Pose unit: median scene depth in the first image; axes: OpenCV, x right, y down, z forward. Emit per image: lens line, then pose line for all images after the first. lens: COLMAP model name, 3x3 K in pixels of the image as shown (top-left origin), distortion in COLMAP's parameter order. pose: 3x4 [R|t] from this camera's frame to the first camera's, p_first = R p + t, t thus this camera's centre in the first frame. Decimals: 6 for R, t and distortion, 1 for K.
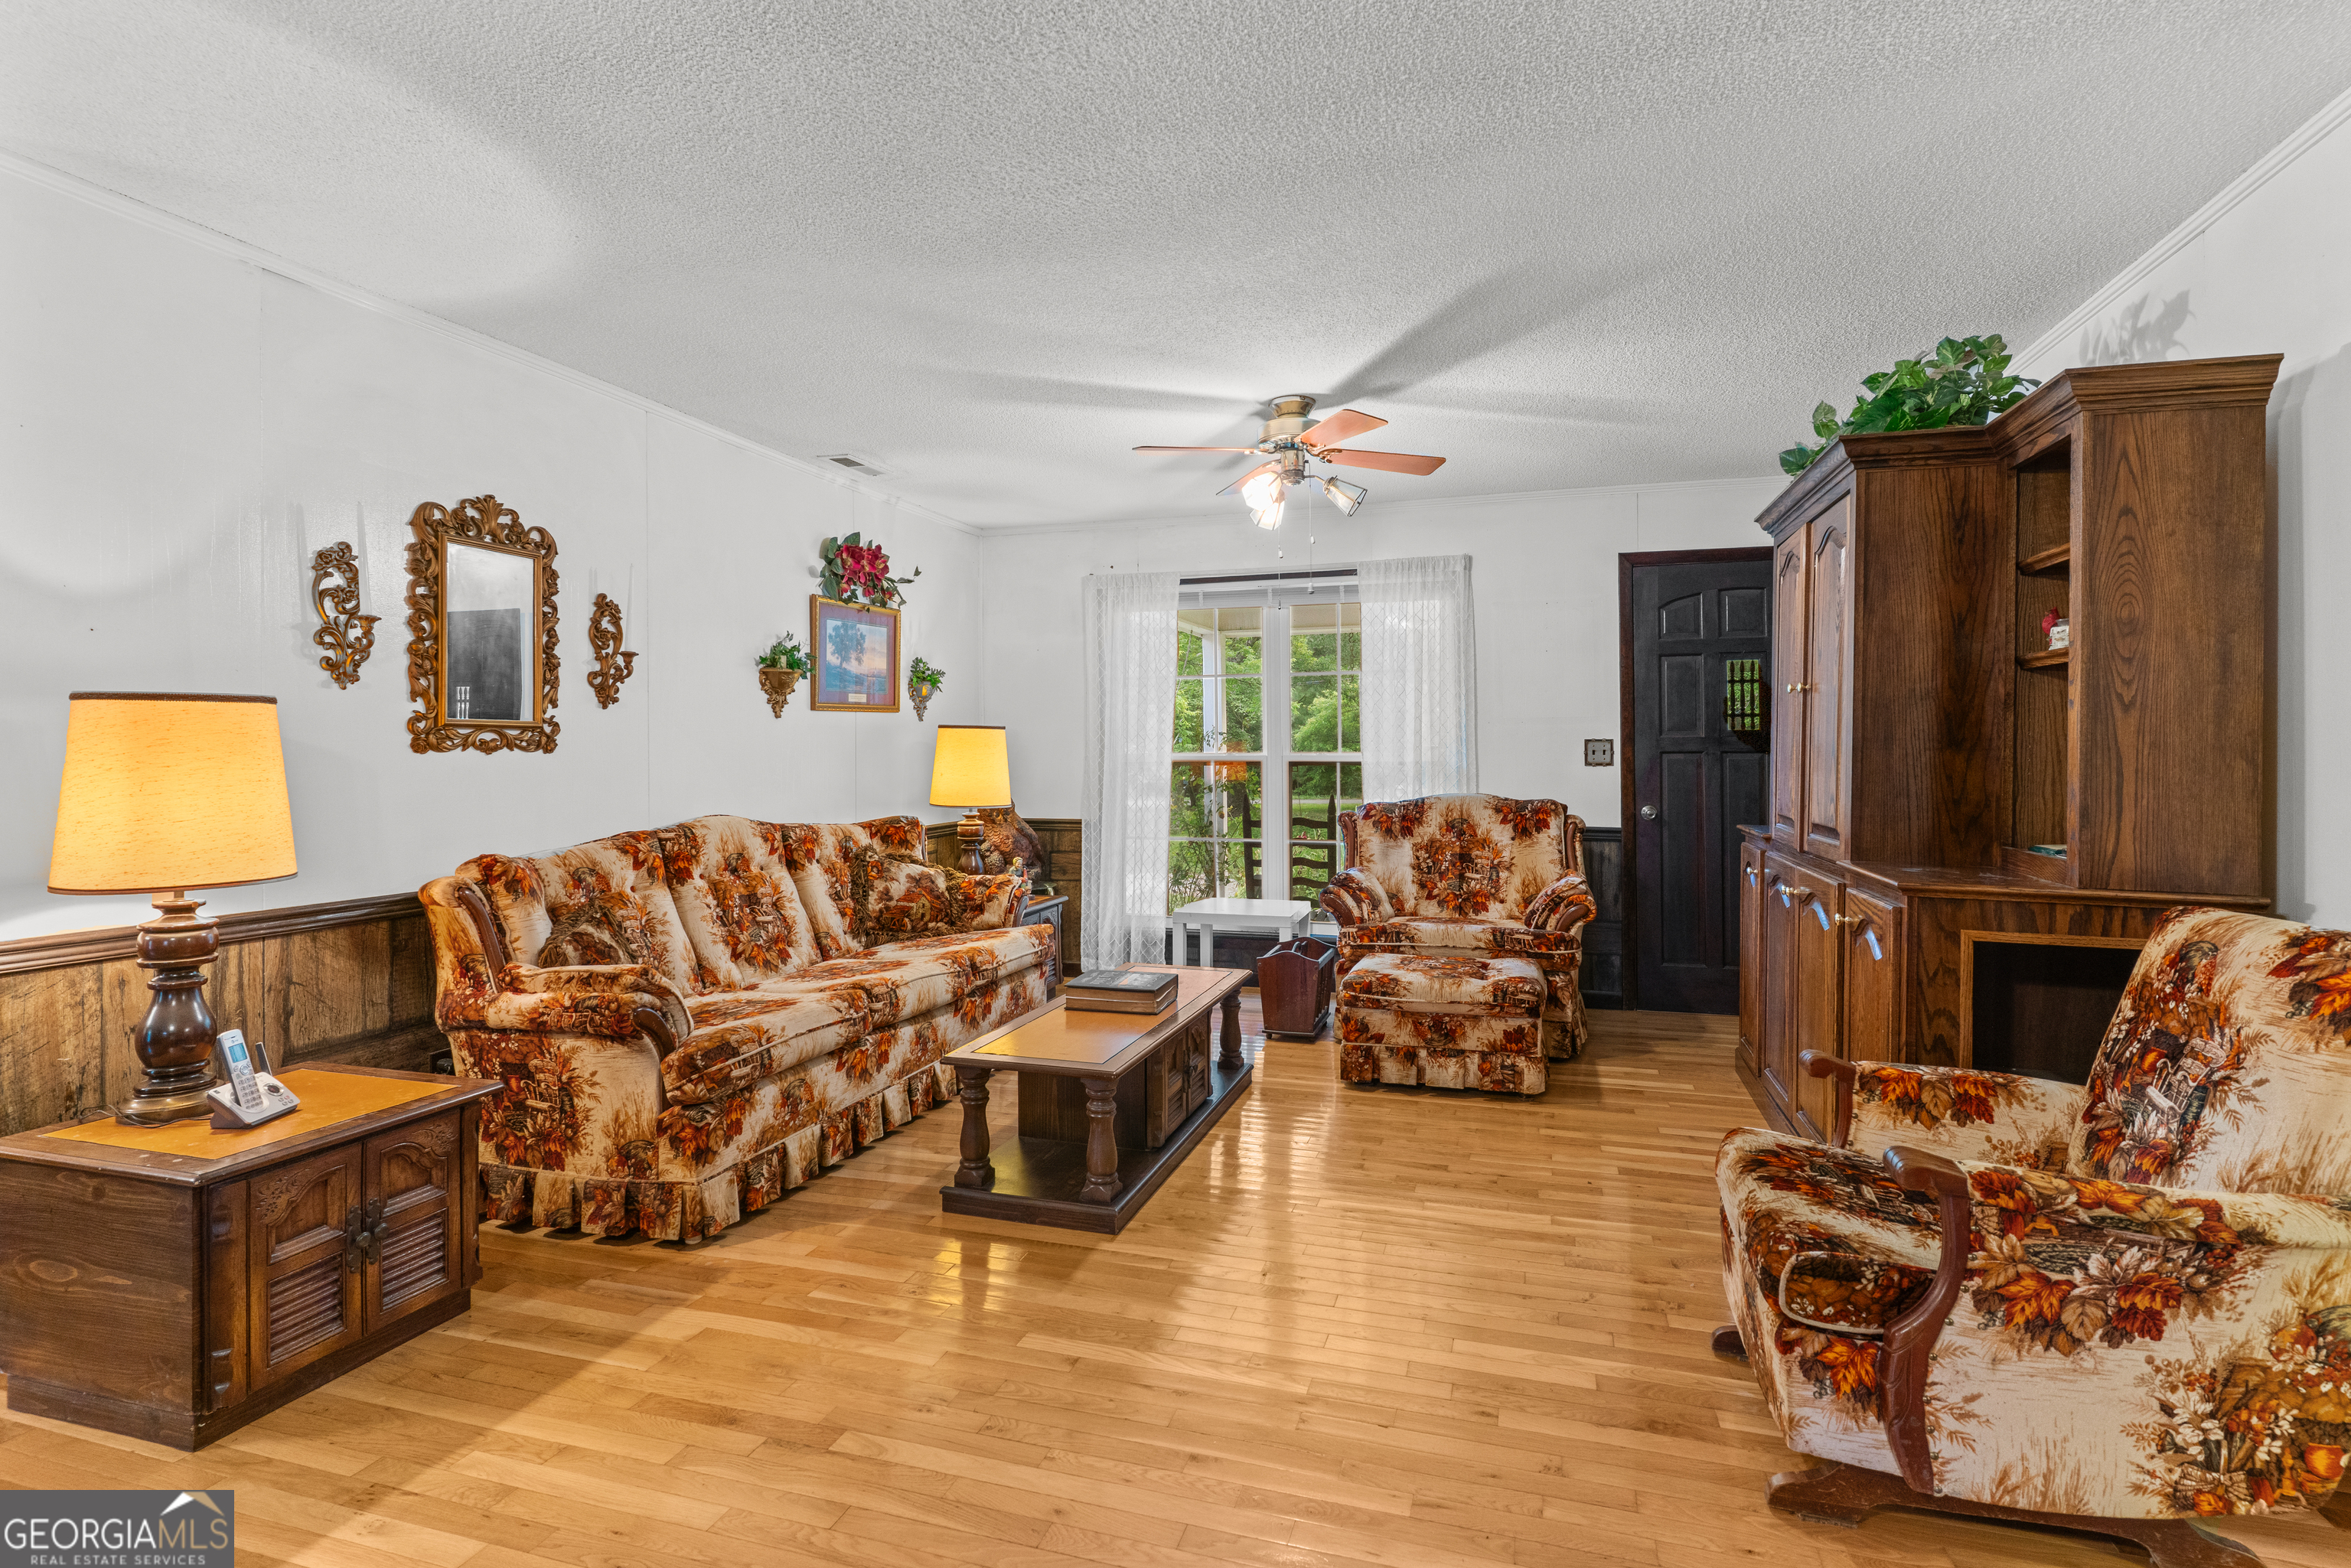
lens RADIAL K [[1119.3, 0, 1198.4], [0, 1119.3, 734.6], [0, 0, 1]] dist [0.004689, -0.000085]
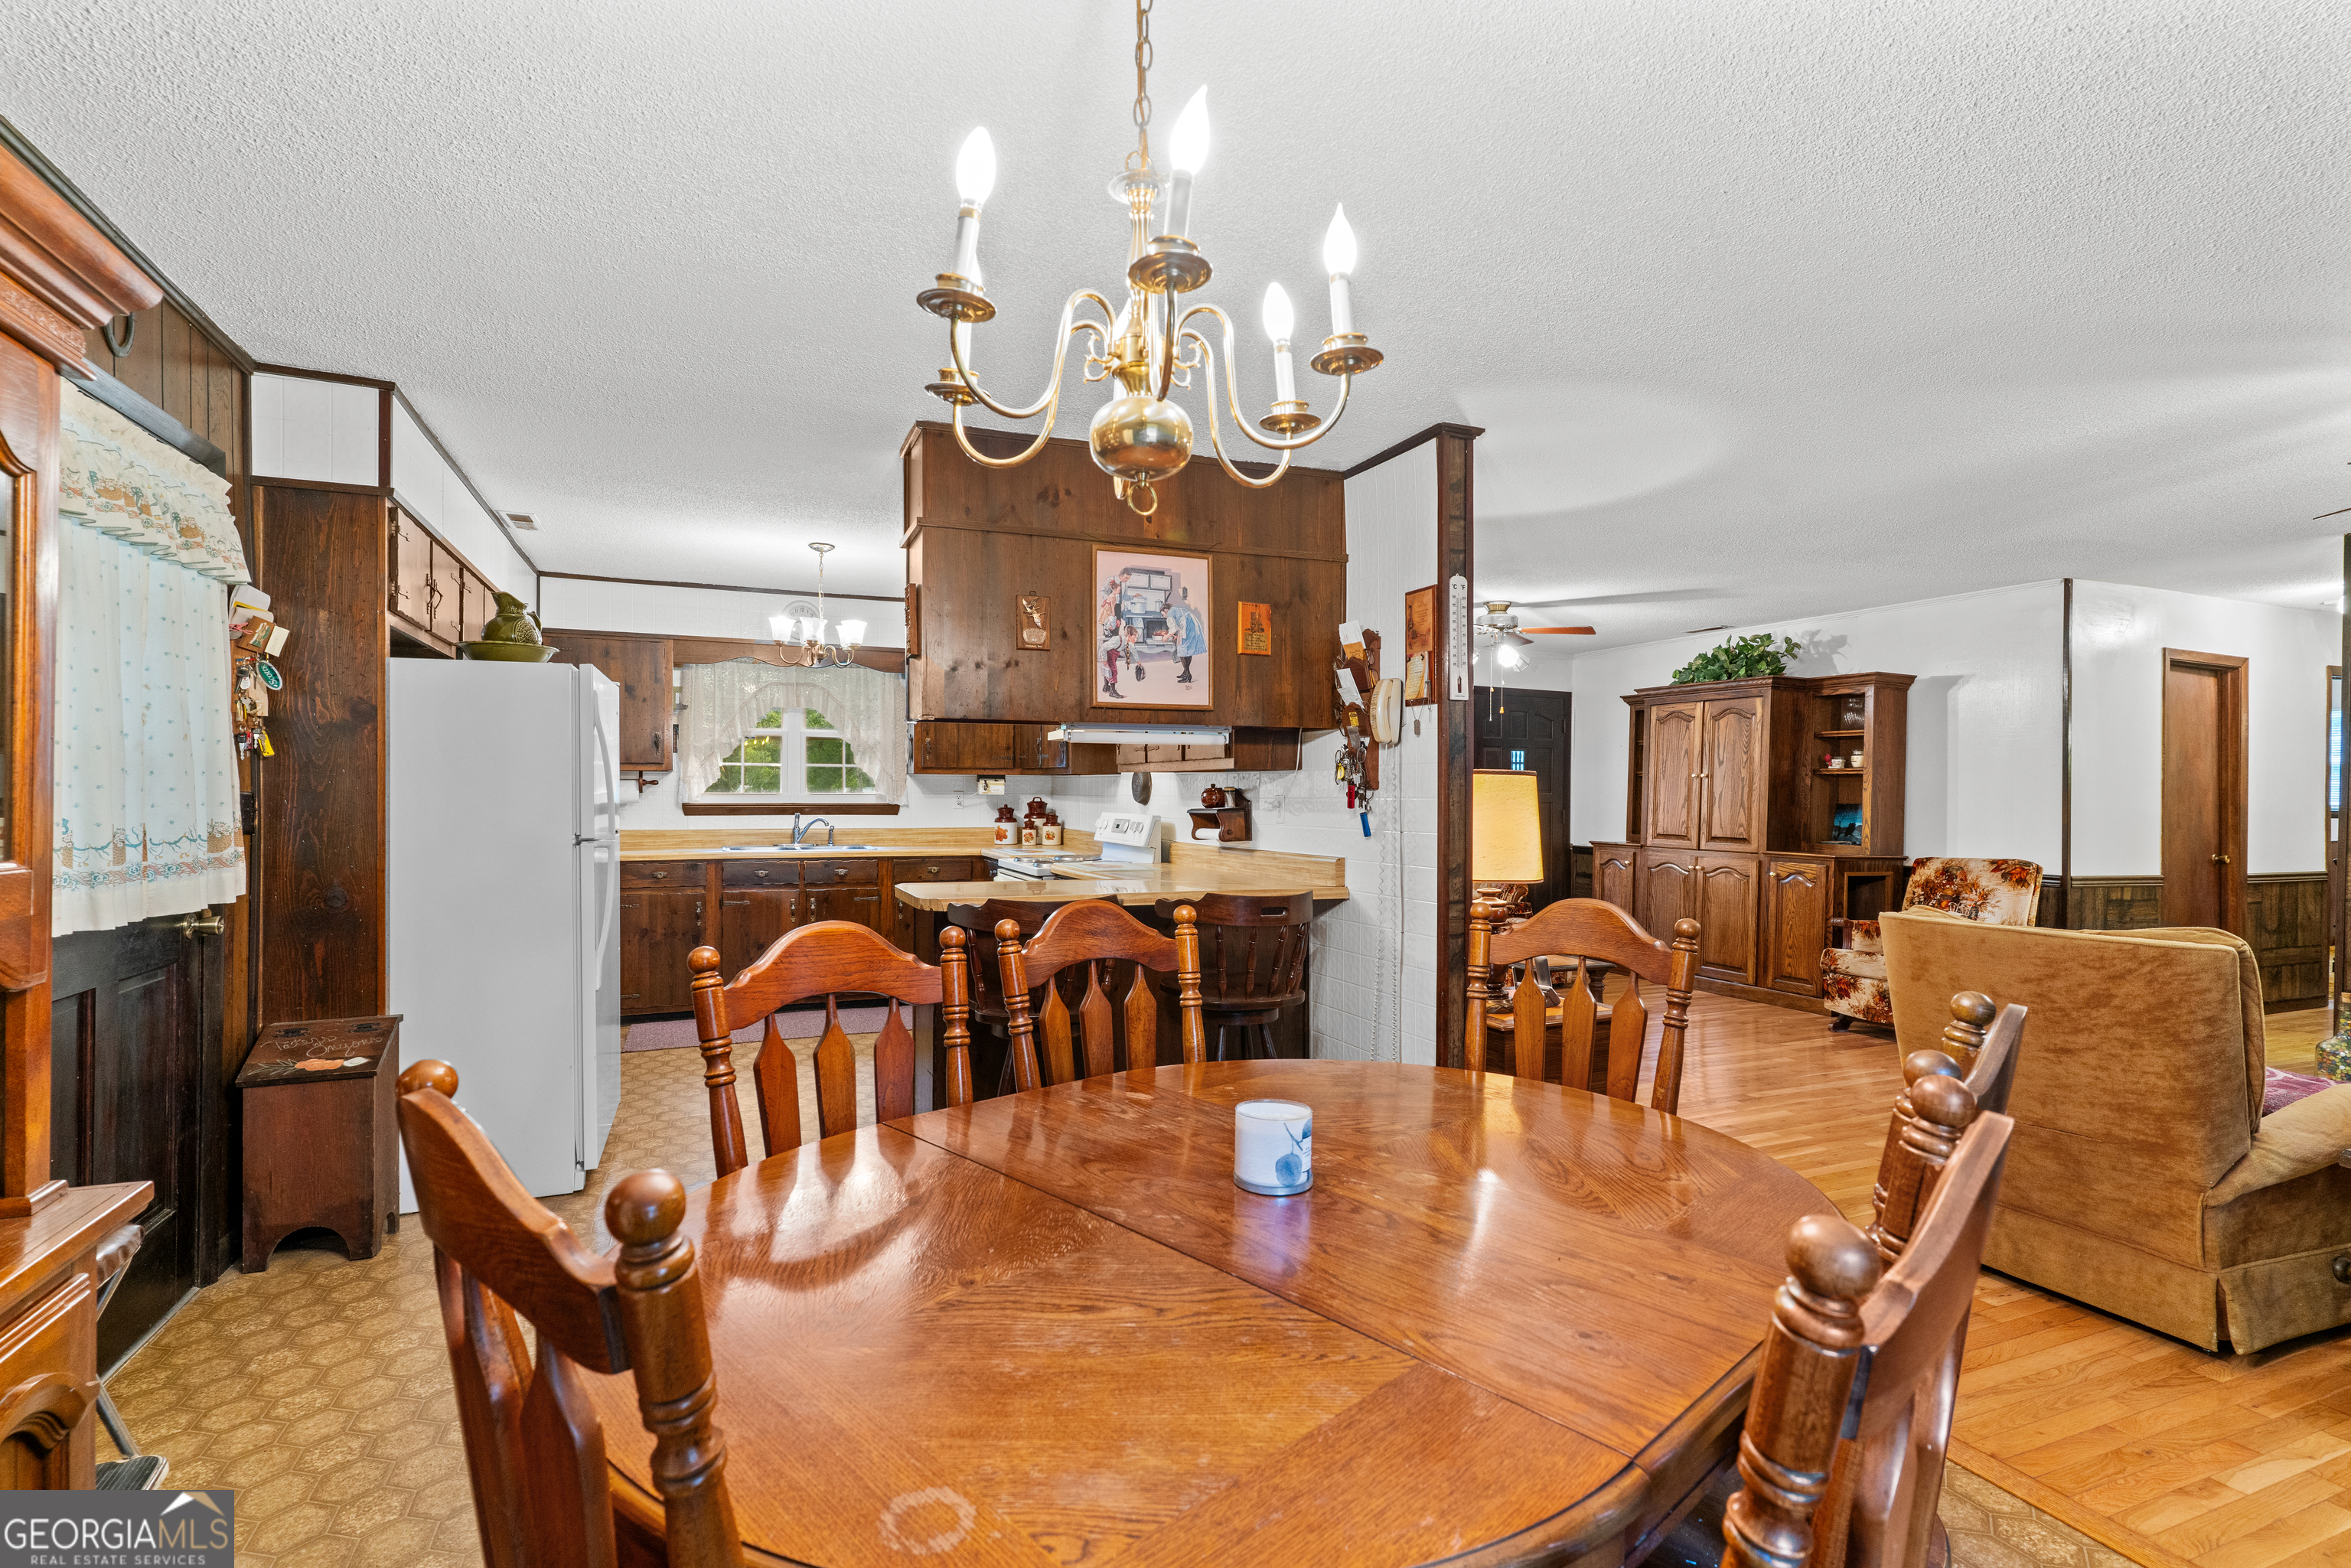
lens RADIAL K [[1119.3, 0, 1169.4], [0, 1119.3, 795.6], [0, 0, 1]] dist [0.004689, -0.000085]
pose [[0.760812, 0.009309, 0.648906, -1.483738], [-0.021188, 0.999720, 0.010499, -0.003490], [-0.648627, -0.021737, 0.760796, -0.000016]]
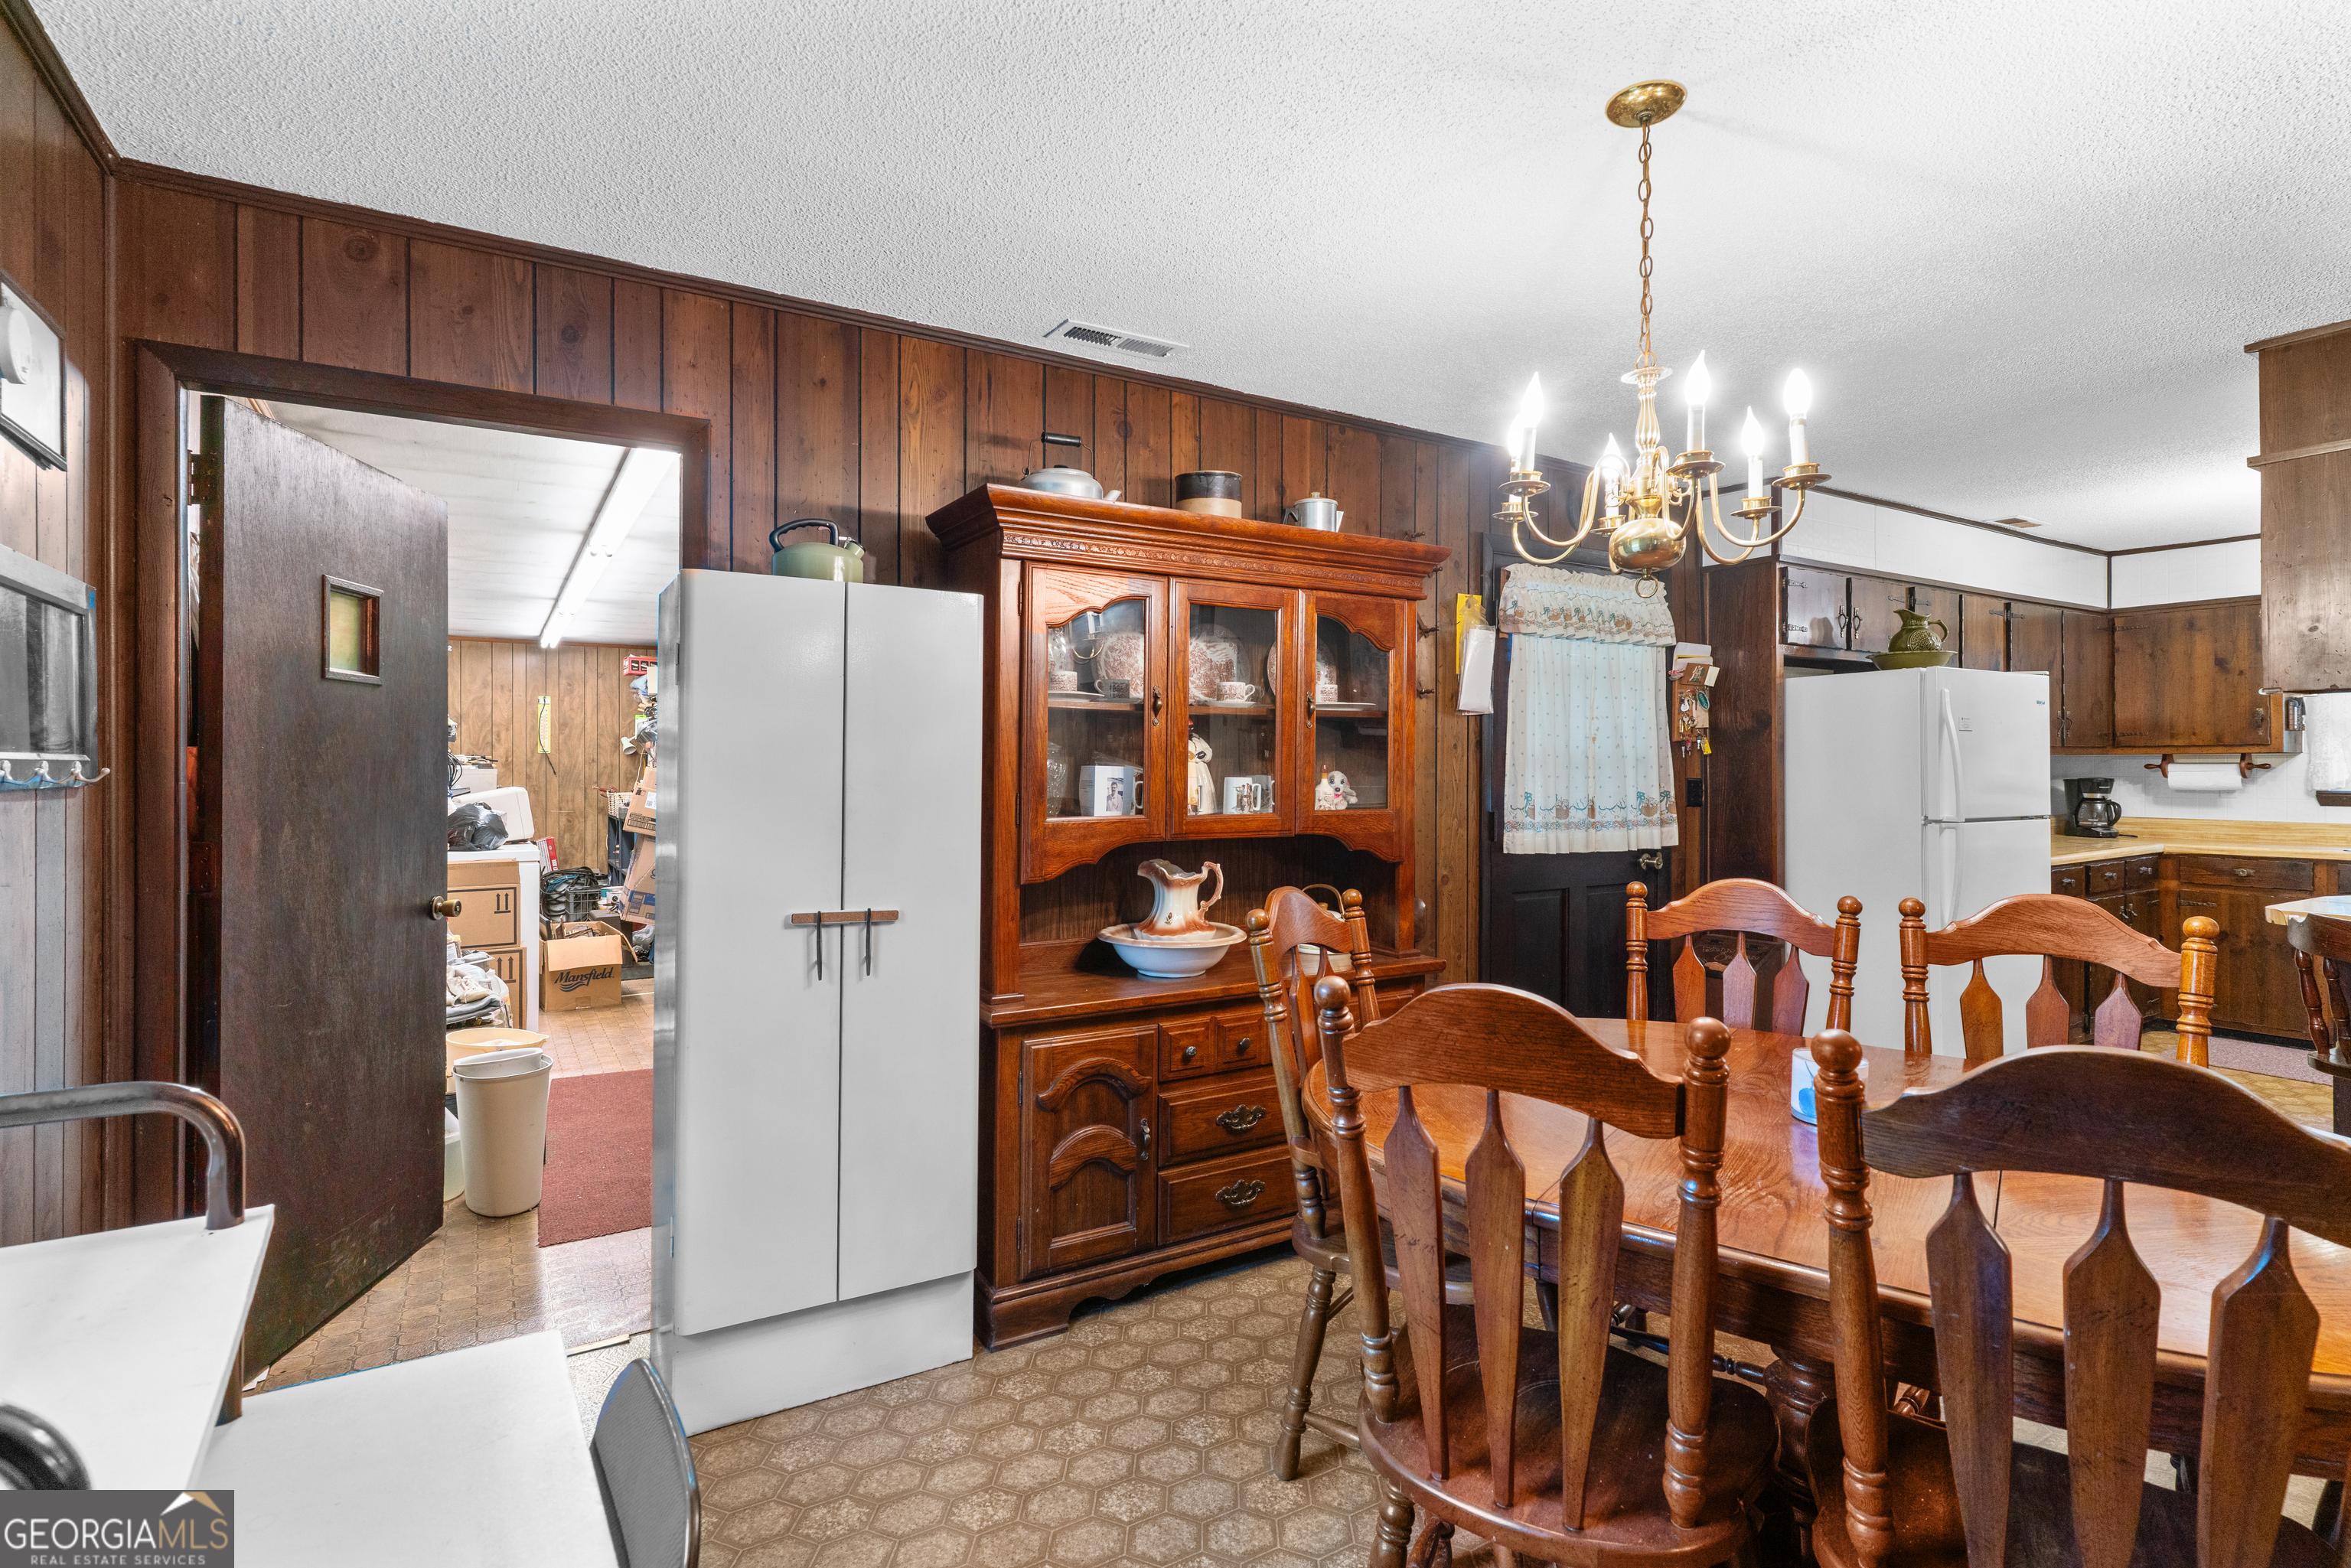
lens RADIAL K [[1119.3, 0, 1165.9], [0, 1119.3, 765.7], [0, 0, 1]] dist [0.004689, -0.000085]
pose [[0.758953, 0.005751, -0.651120, -1.099487], [0.004642, 0.999888, 0.014243, -0.017751], [0.651129, -0.013832, 0.758841, -0.260434]]
